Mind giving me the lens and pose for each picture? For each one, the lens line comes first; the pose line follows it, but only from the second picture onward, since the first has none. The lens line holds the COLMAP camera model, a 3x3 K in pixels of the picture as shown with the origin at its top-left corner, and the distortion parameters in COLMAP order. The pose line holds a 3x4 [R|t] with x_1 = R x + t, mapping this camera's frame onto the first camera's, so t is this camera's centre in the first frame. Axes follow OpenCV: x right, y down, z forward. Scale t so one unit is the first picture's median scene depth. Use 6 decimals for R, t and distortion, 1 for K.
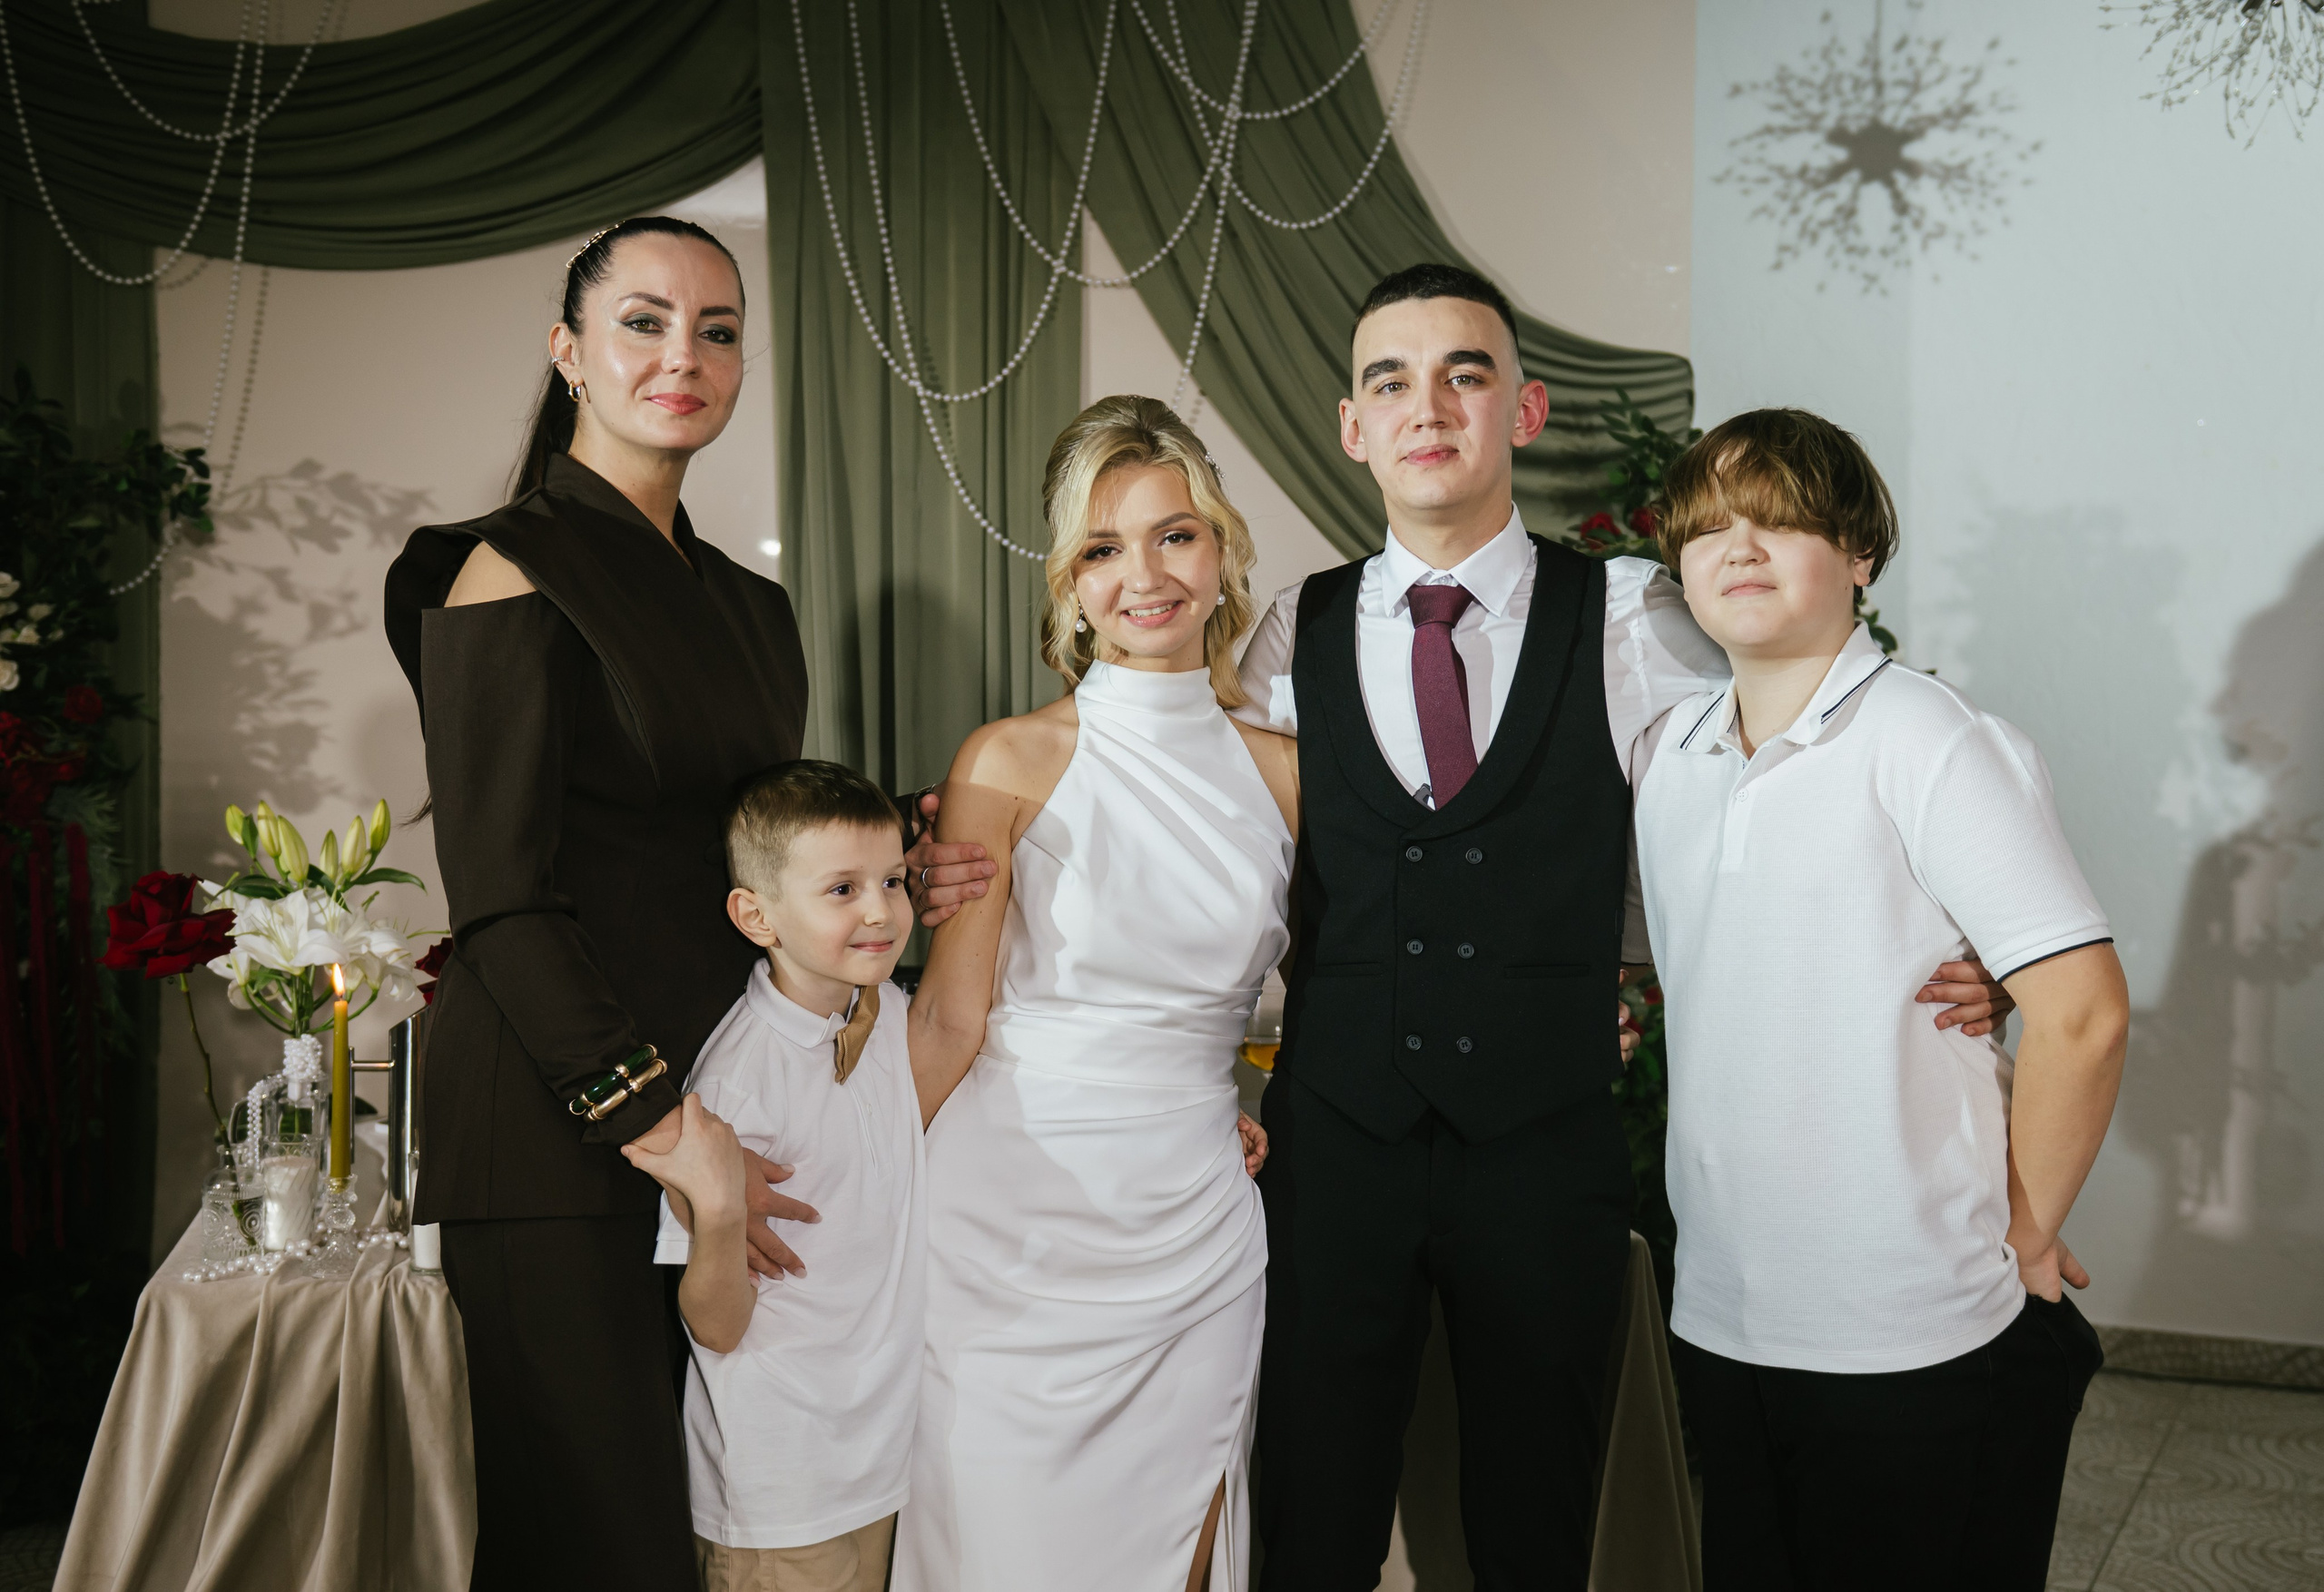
lens RADIAL K [[2942.3, 0, 1244.0], [0, 2942.3, 895.5], [0, 0, 1]] dist [-0.012723, -0.019303]
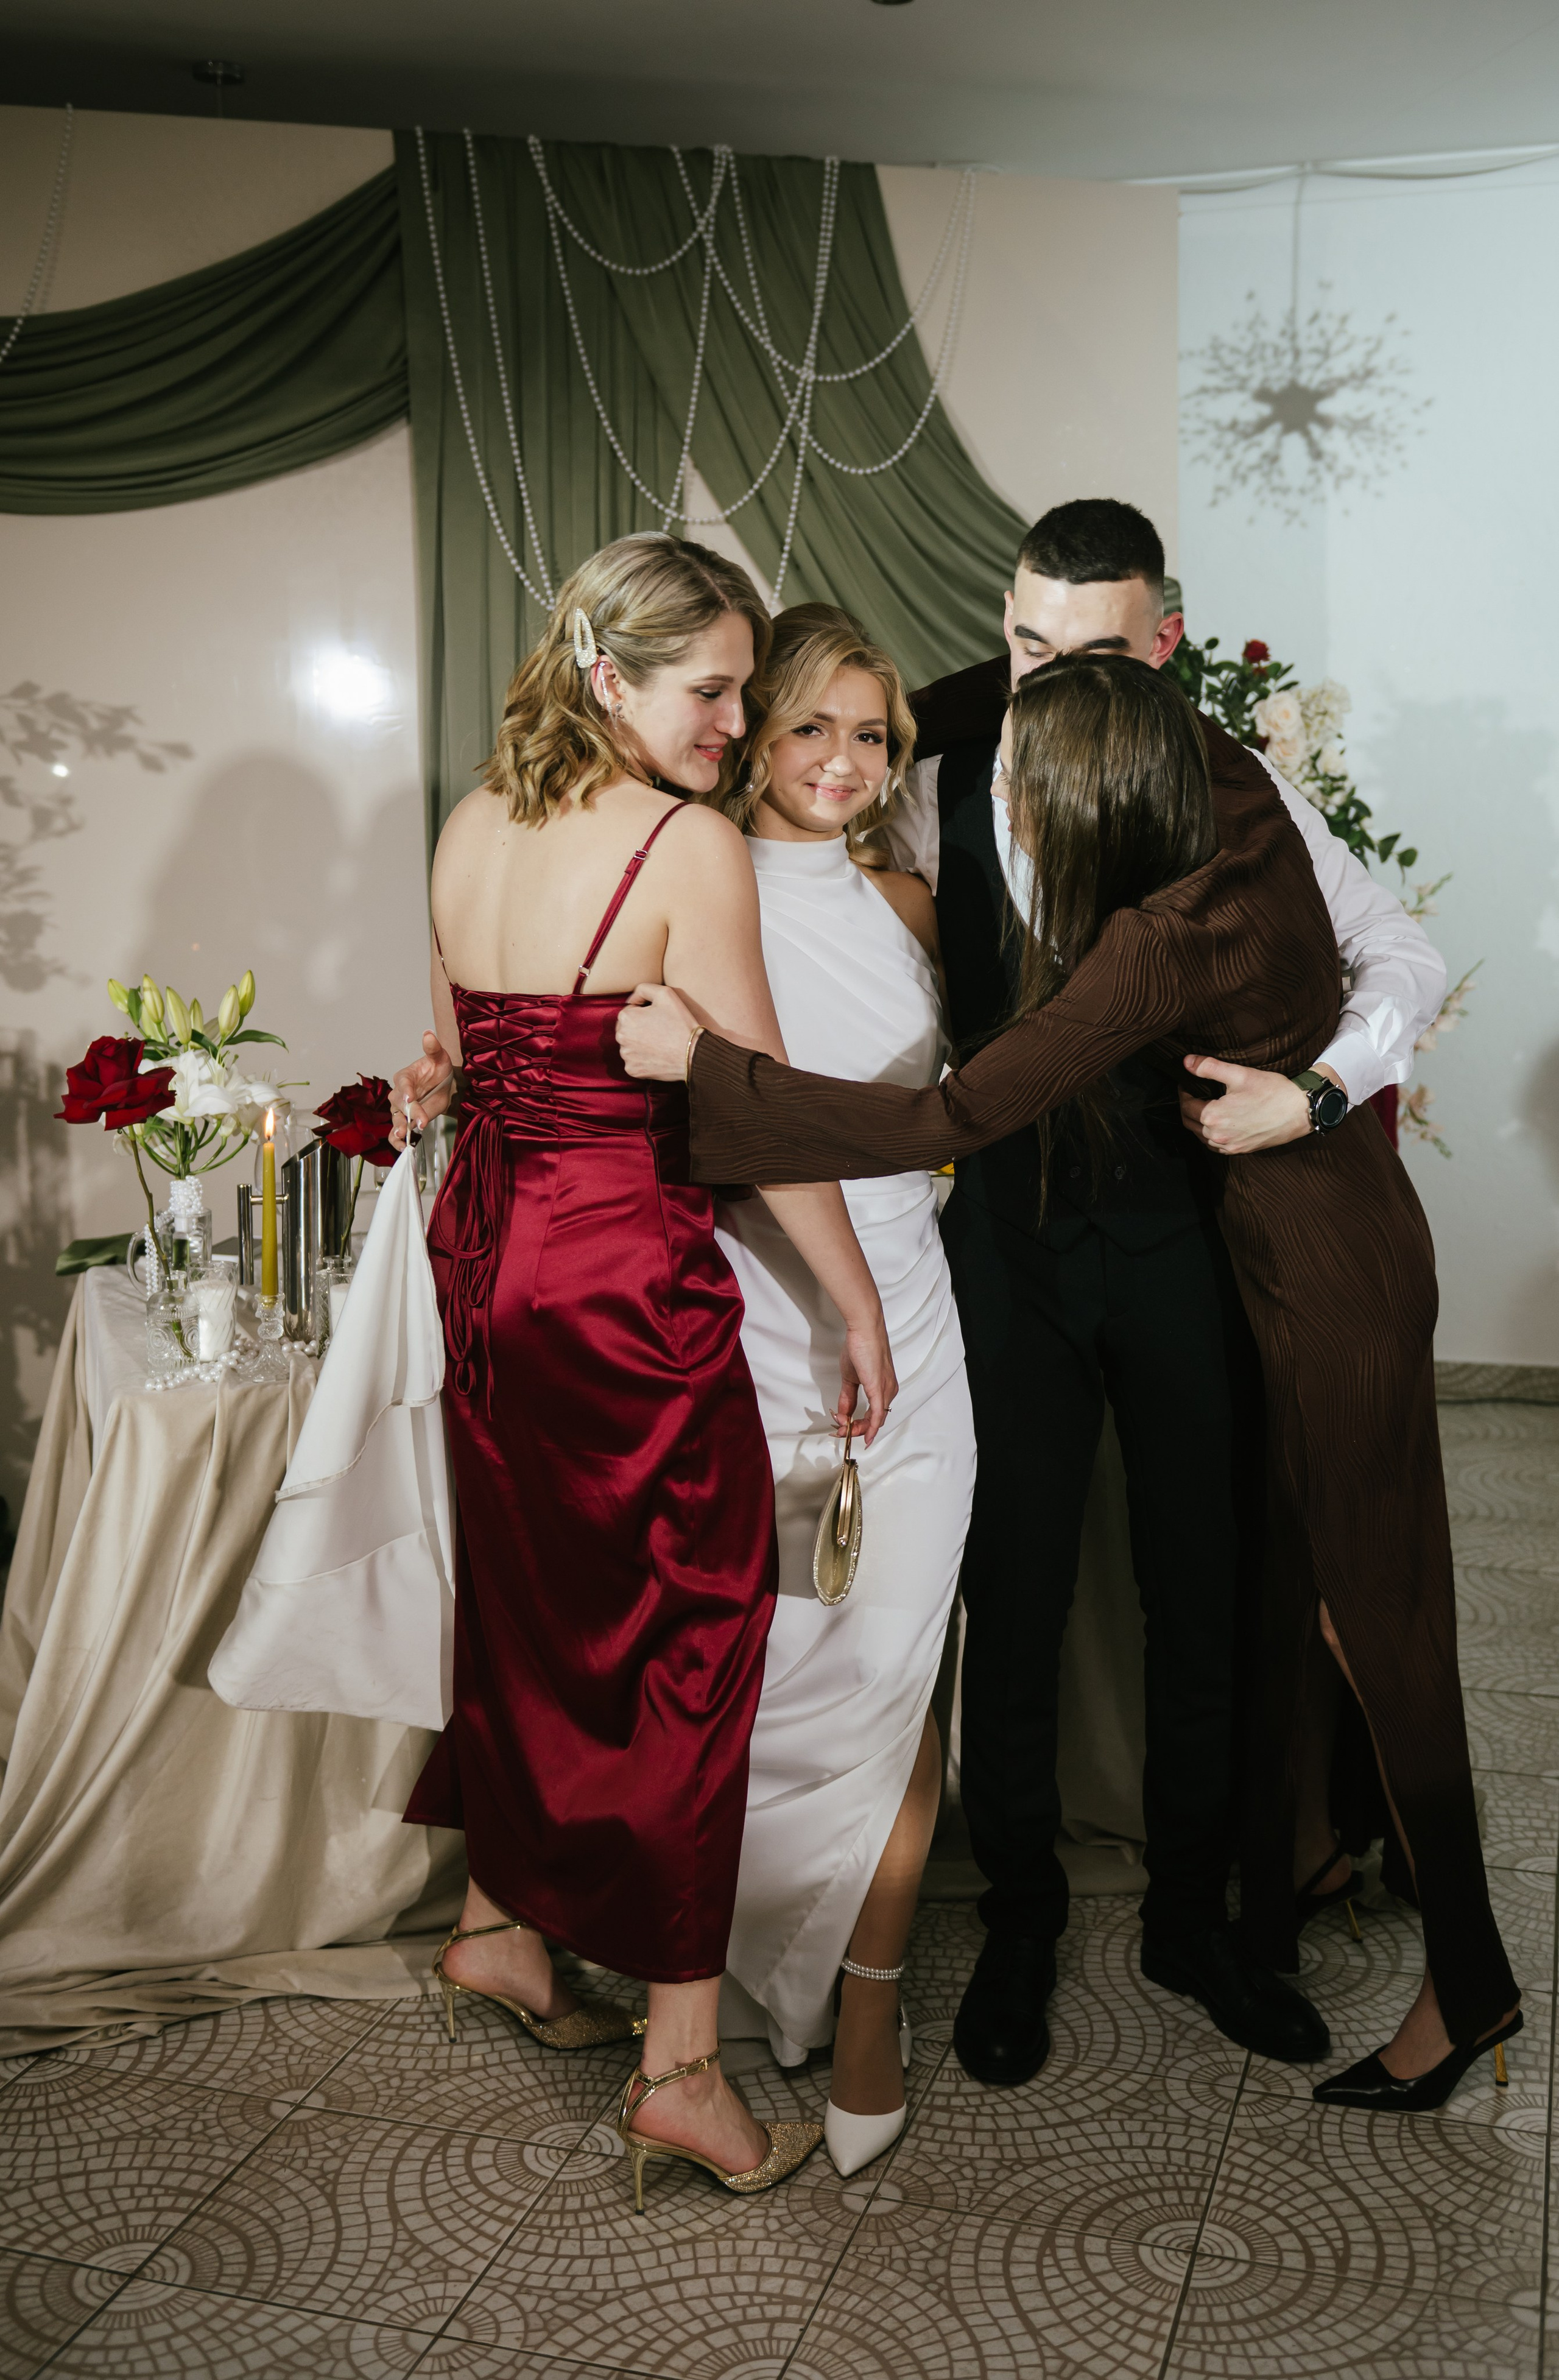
lens RADIAL K [[2479.8, 0, 807.6], [0, 2479.8, 1102.4], [0, 0, 1]] dist [-0.011524, -0.002698]
pose [[0.992788, -0.035605, 0.114472, -0.128500], [0.033017, 0.999156, 0.024429, 0.001854], [-0.115245, -0.020473, 0.993126, 0.002878]]
